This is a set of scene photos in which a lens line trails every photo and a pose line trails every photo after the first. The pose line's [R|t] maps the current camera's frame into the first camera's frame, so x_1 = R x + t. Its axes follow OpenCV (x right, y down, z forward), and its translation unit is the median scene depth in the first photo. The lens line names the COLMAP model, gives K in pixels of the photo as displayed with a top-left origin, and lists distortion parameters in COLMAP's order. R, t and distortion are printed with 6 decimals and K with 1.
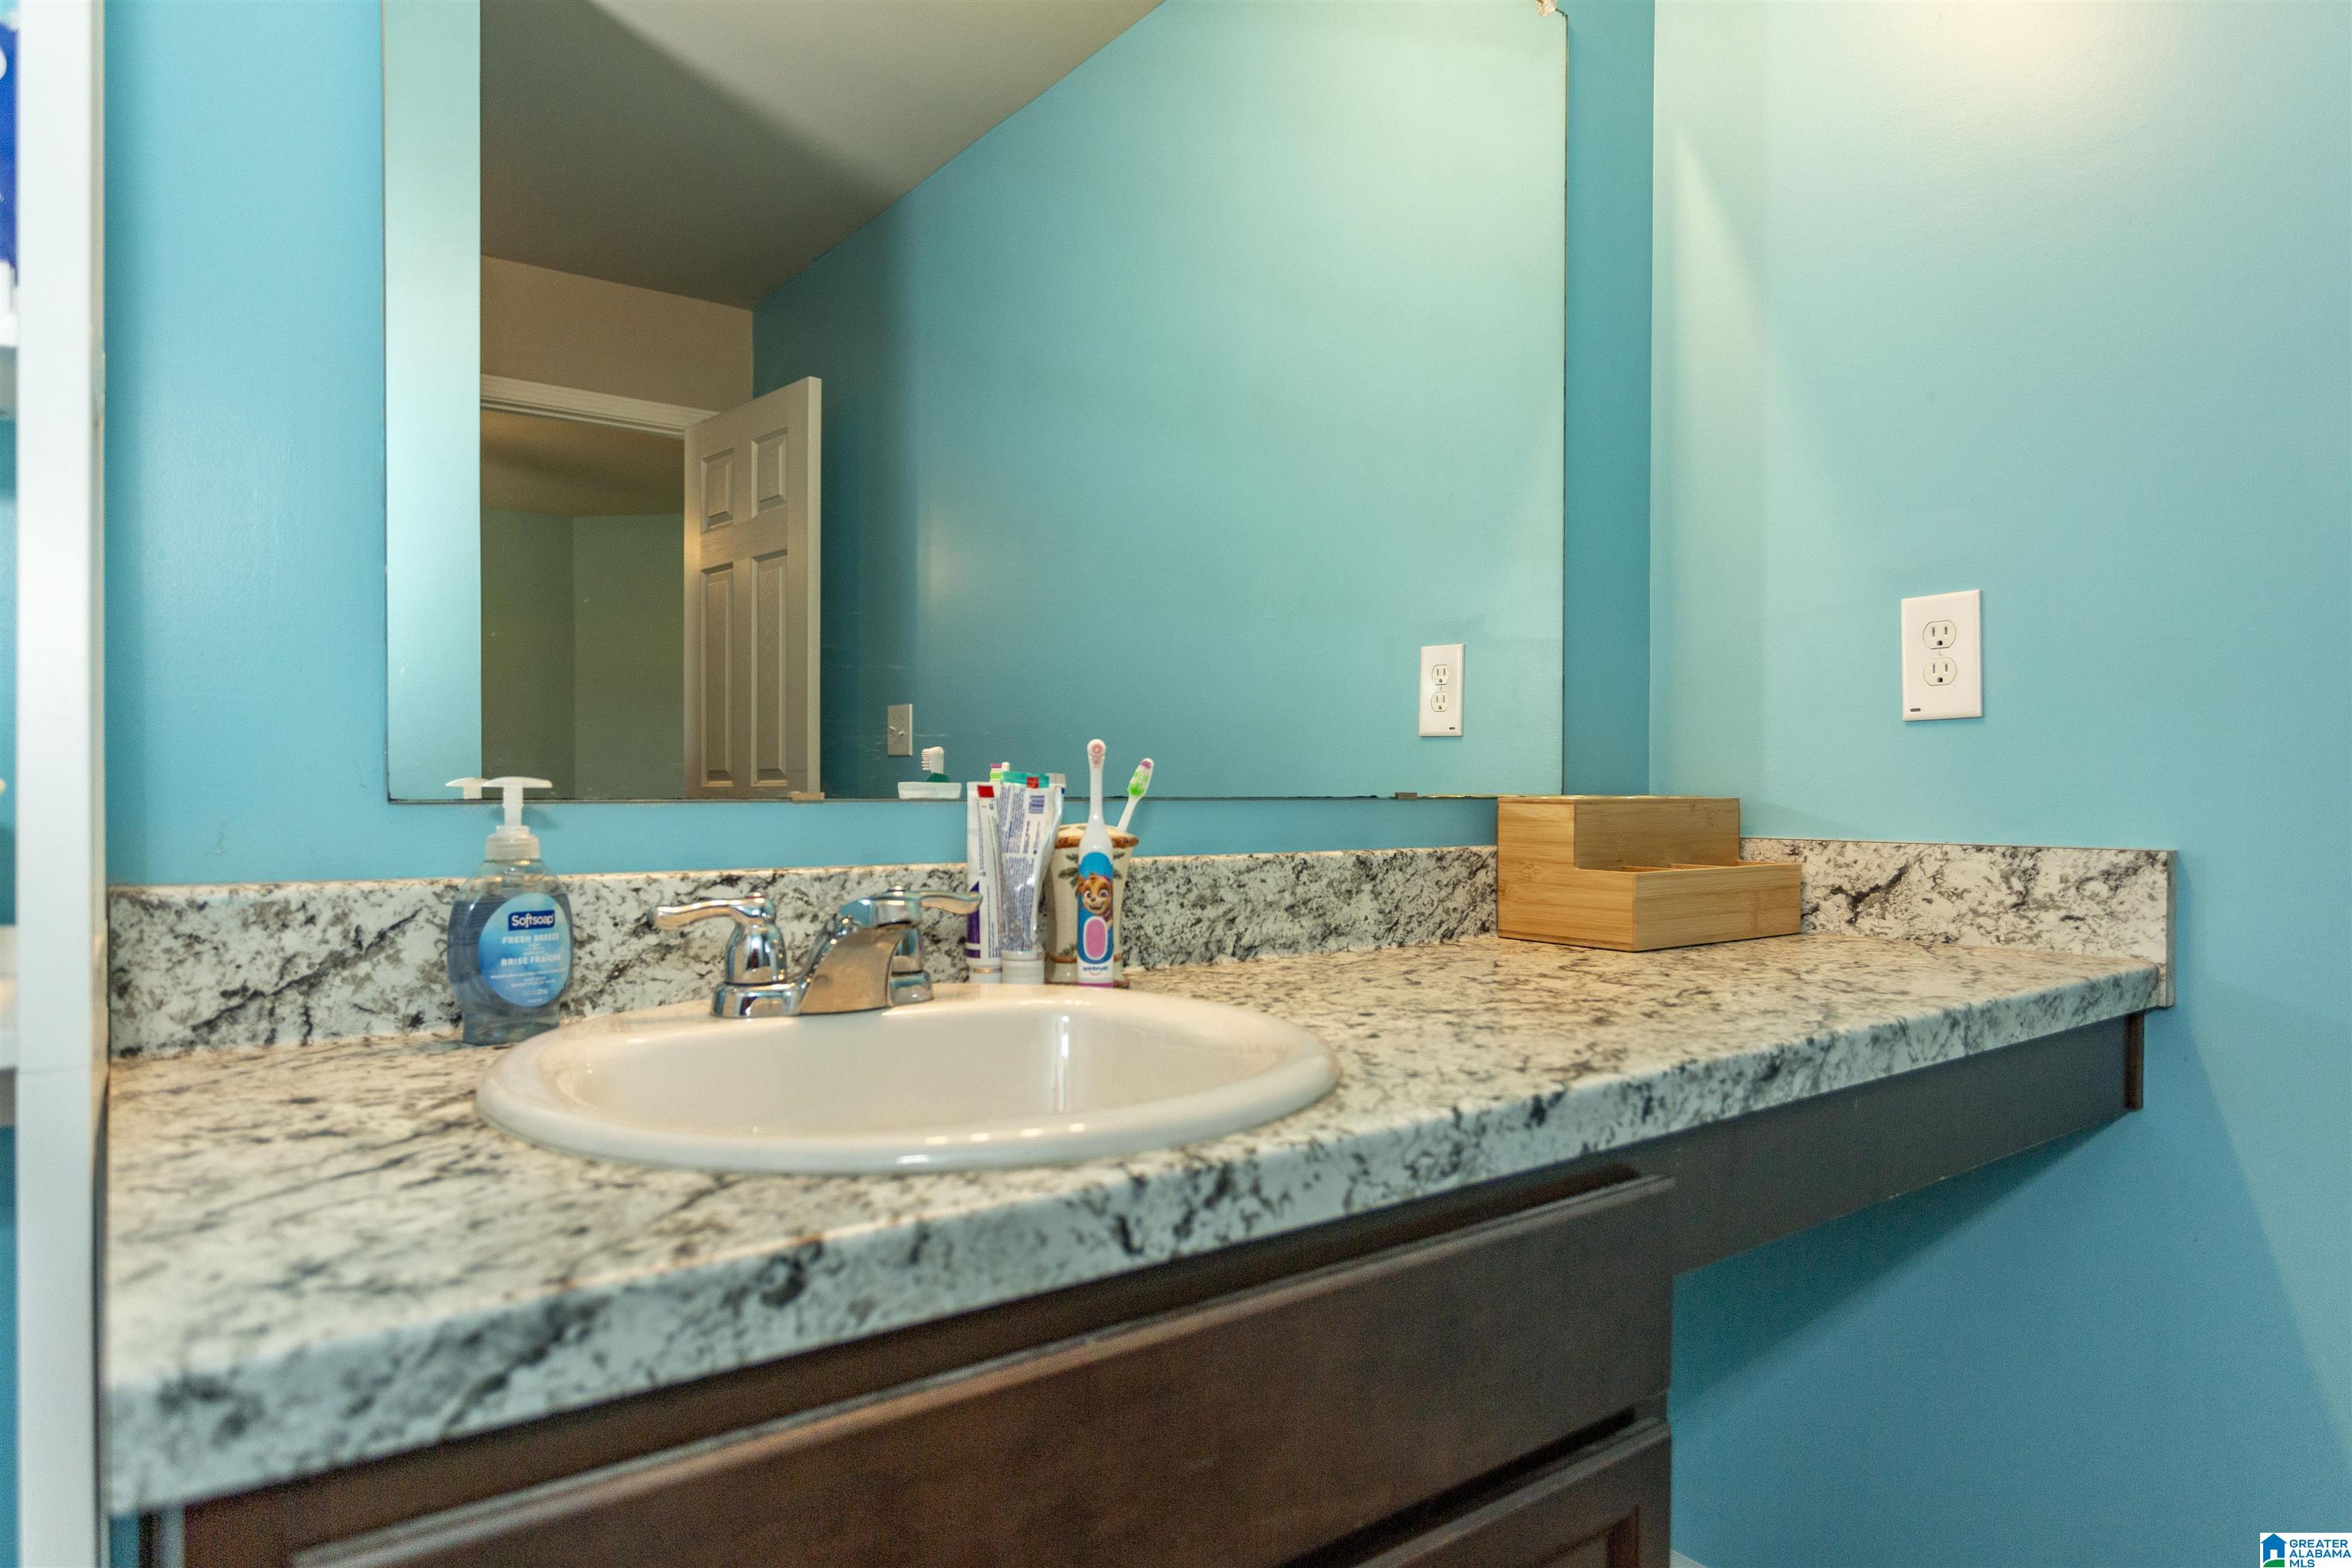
lens RADIAL K [[1396.9, 0, 1175.2], [0, 1396.9, 780.4], [0, 0, 1]] dist [-0.023349, 0.000225]
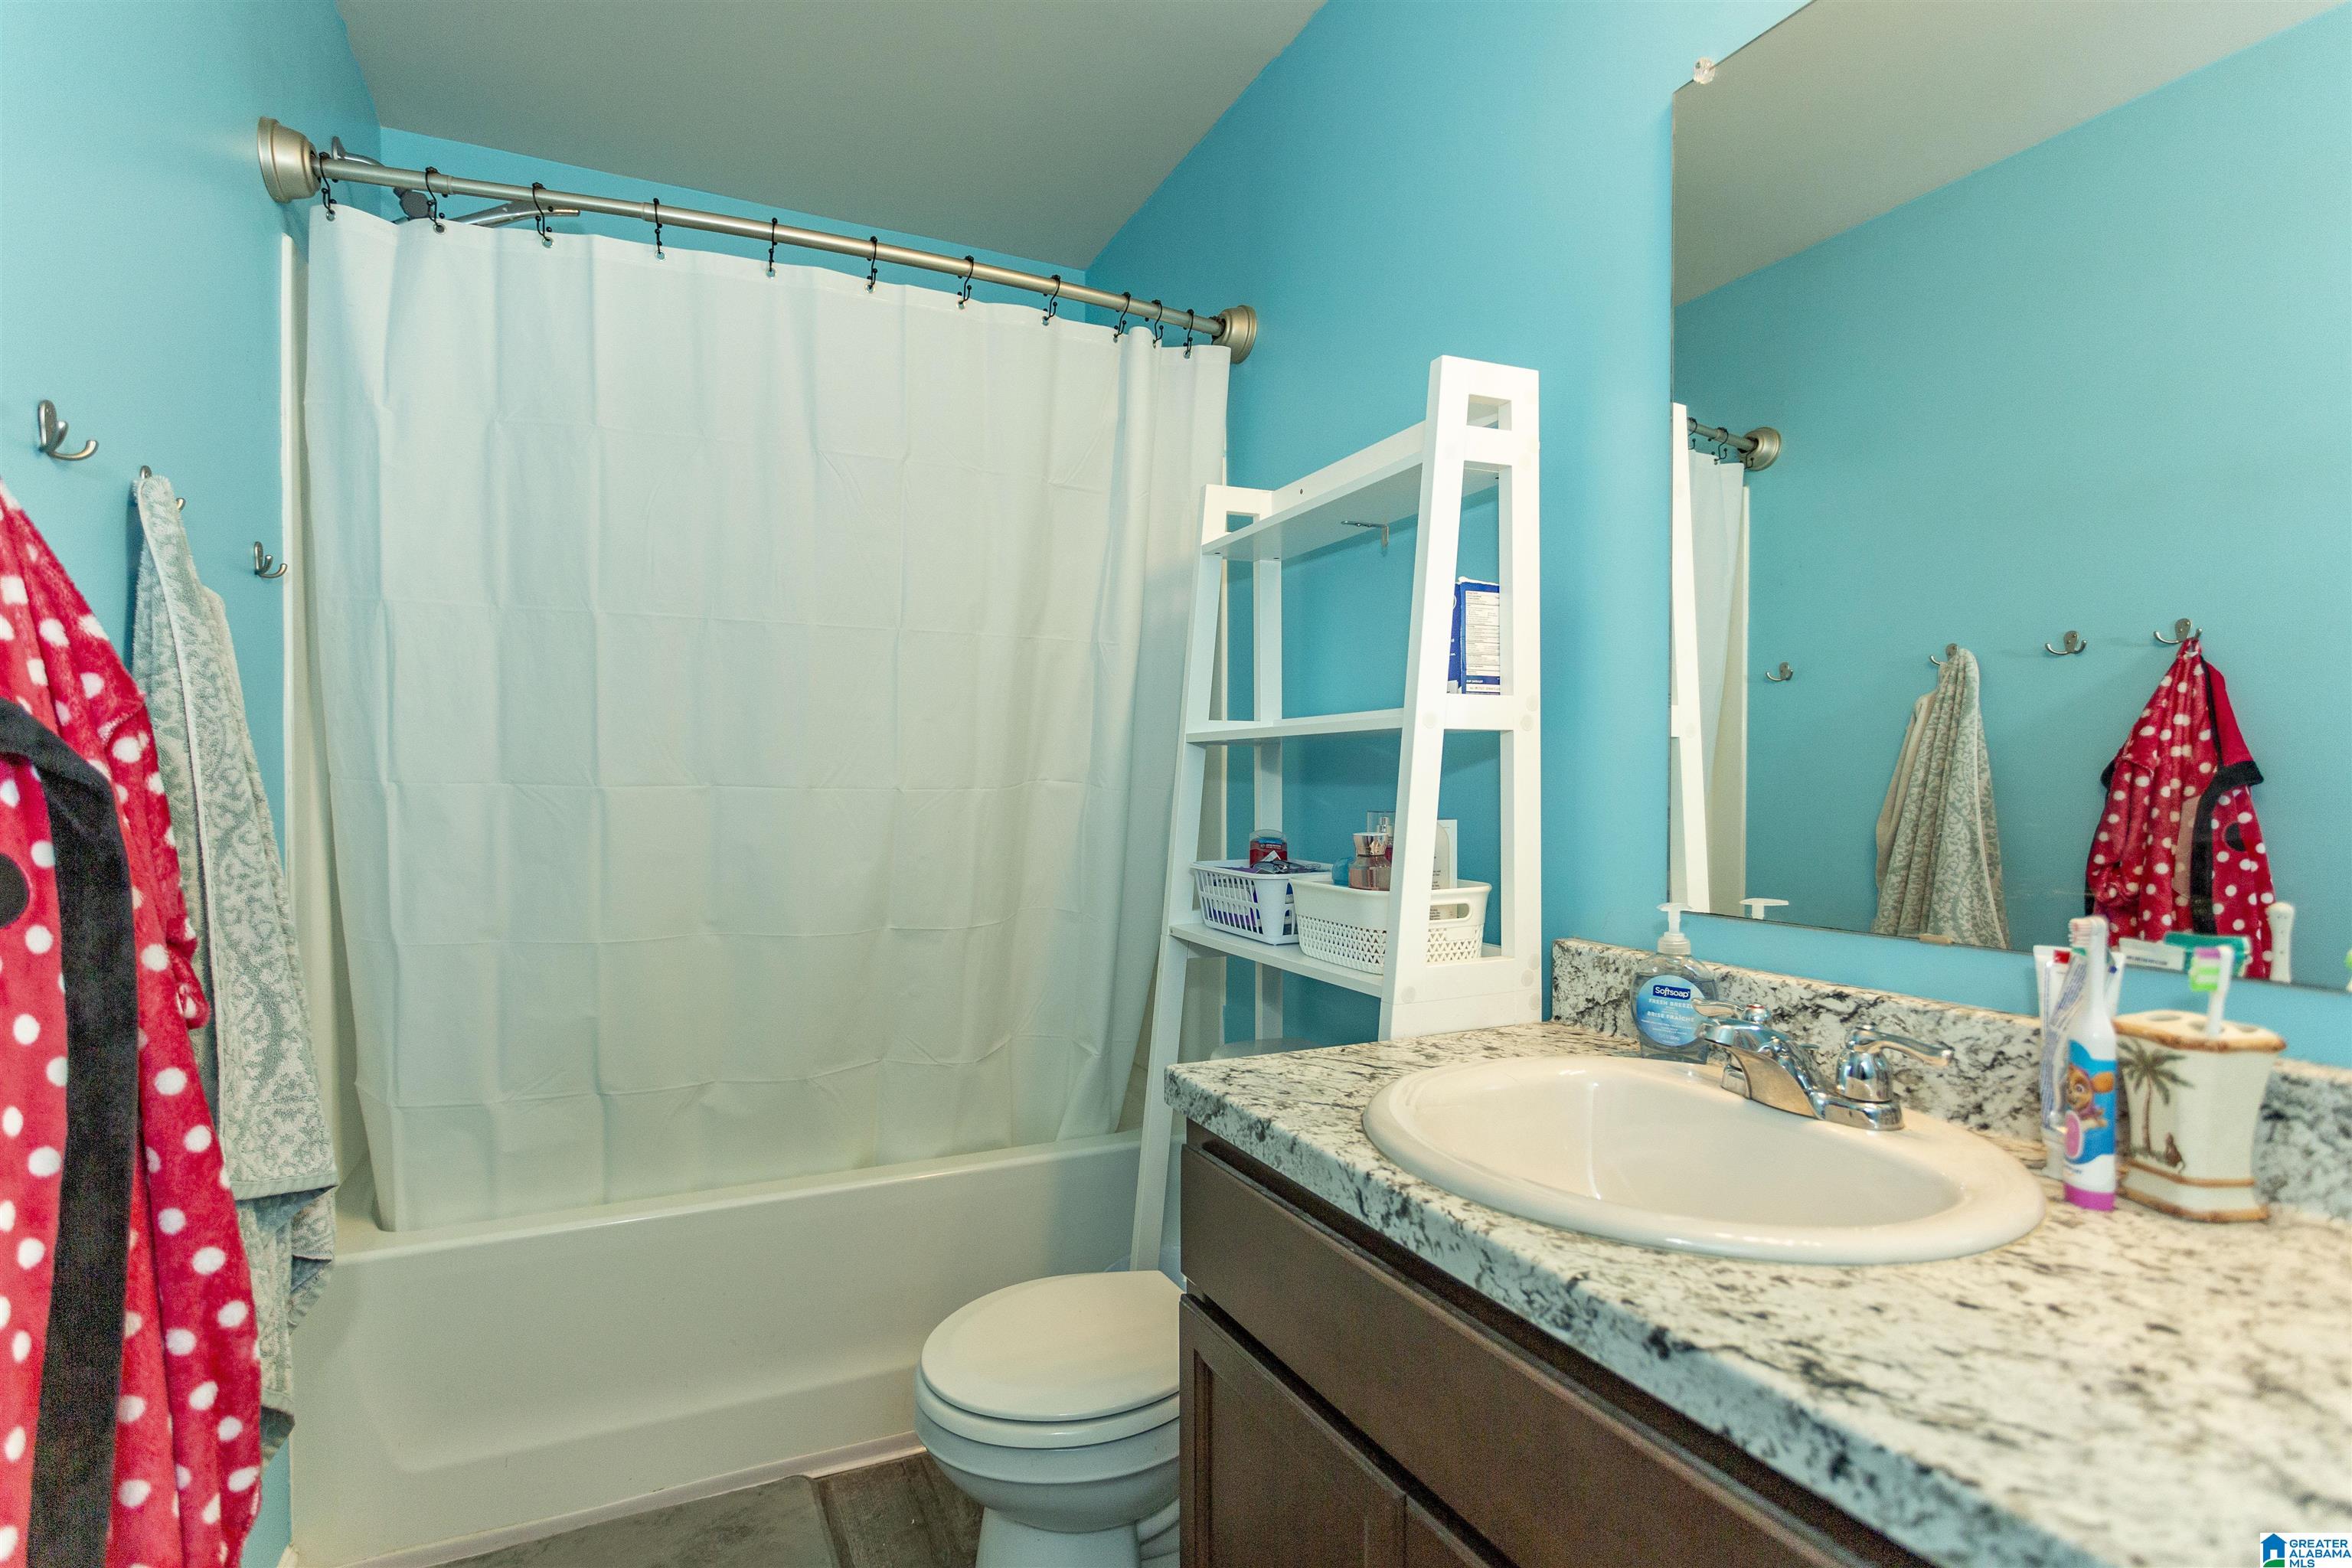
lens RADIAL K [[1115.2, 0, 1141.0], [0, 1115.2, 800.1], [0, 0, 1]] dist [0.002133, 0.001315]
pose [[-0.206068, 0.004075, -0.978529, 0.981814], [-0.004676, 0.999976, 0.005149, -0.132630], [0.978526, 0.005637, -0.206044, 0.707773]]
